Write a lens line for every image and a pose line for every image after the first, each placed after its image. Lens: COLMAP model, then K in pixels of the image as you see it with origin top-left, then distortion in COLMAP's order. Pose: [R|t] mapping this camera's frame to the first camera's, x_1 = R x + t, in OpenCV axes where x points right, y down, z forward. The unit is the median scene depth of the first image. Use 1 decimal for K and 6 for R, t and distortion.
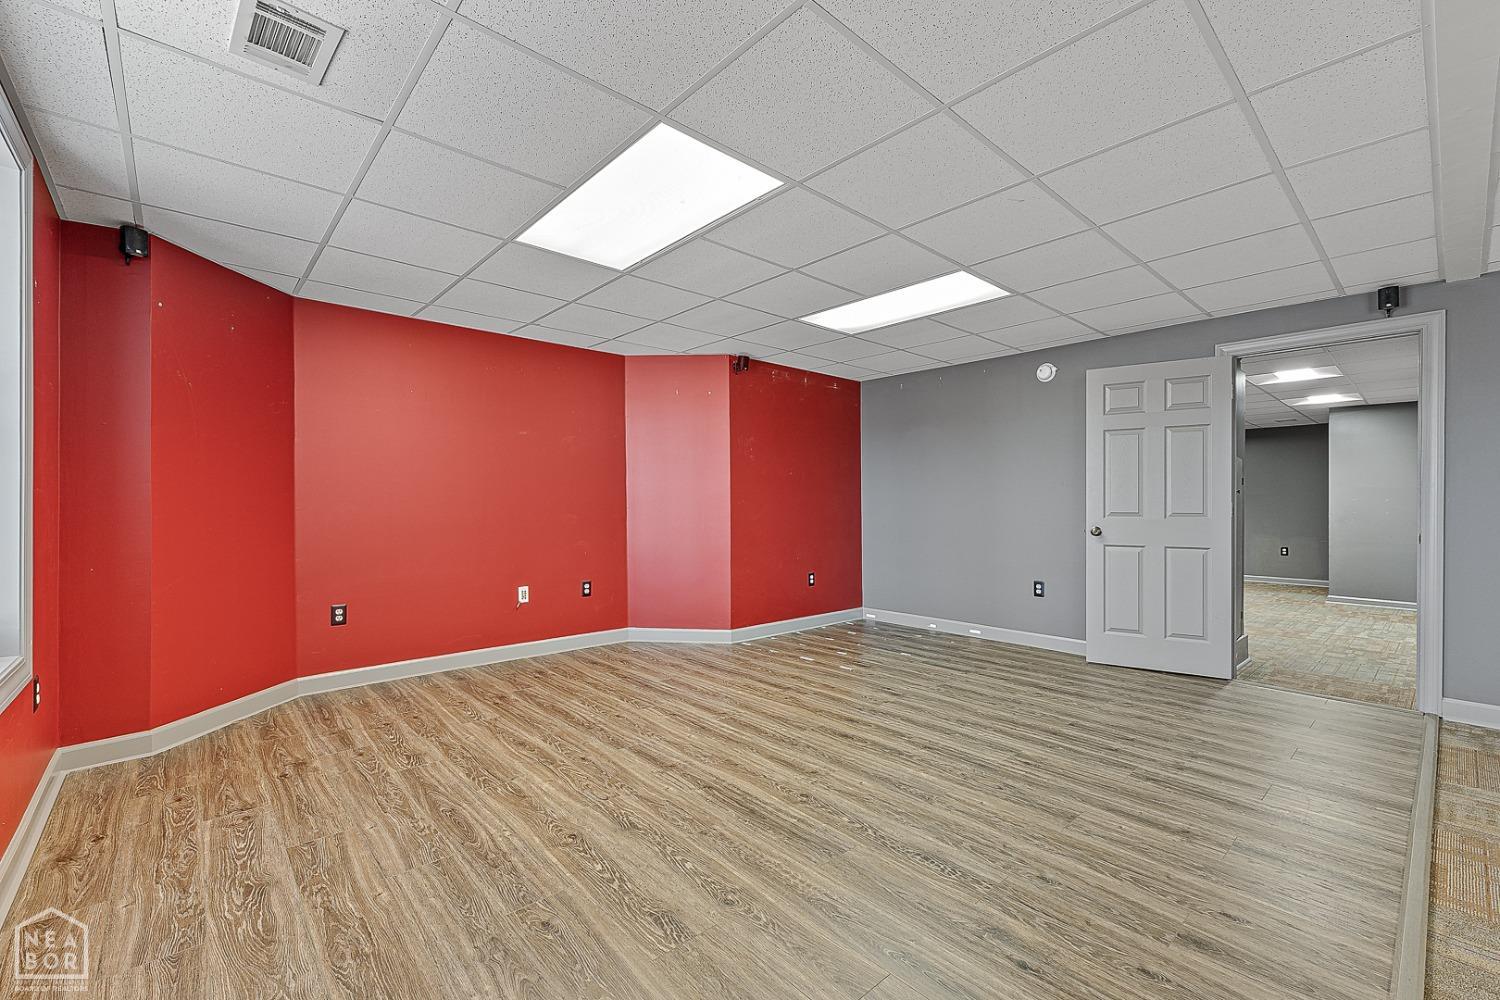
lens RADIAL K [[630.1, 0, 749.8], [0, 630.1, 498.6], [0, 0, 1]] dist [0.005972, -0.000335]
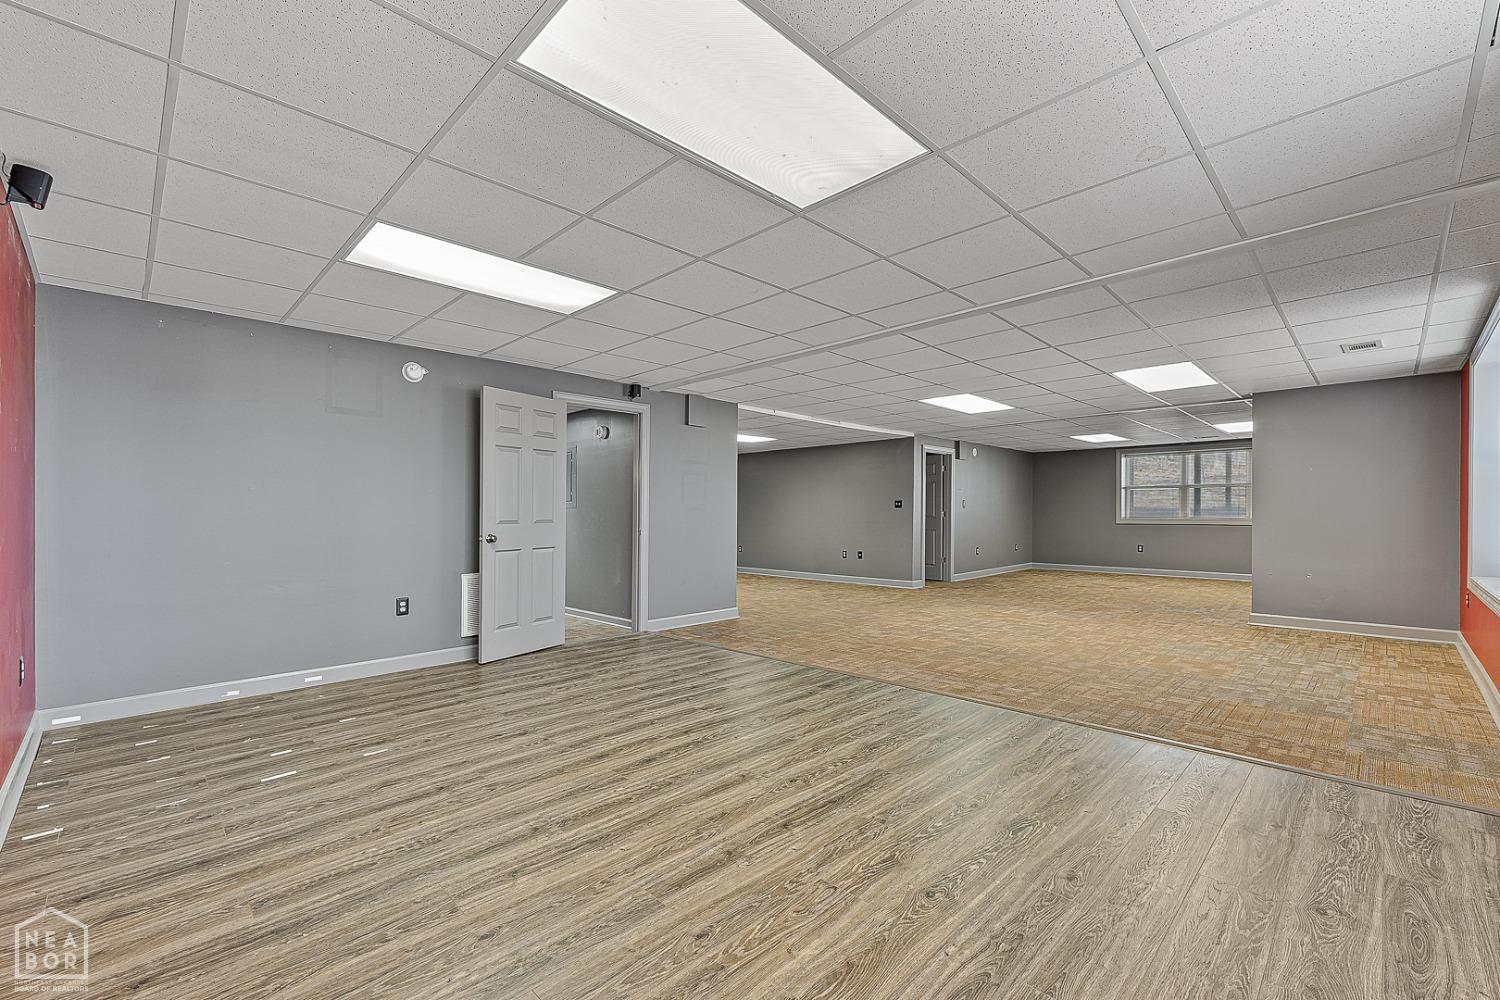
lens RADIAL K [[630.1, 0, 749.5], [0, 630.1, 513.1], [0, 0, 1]] dist [0.005972, -0.000335]
pose [[-0.045776, 0.000084, 0.998952, -0.734334], [-0.006215, 0.999981, -0.000369, 0.008479], [-0.998932, -0.006225, -0.045775, 0.834137]]
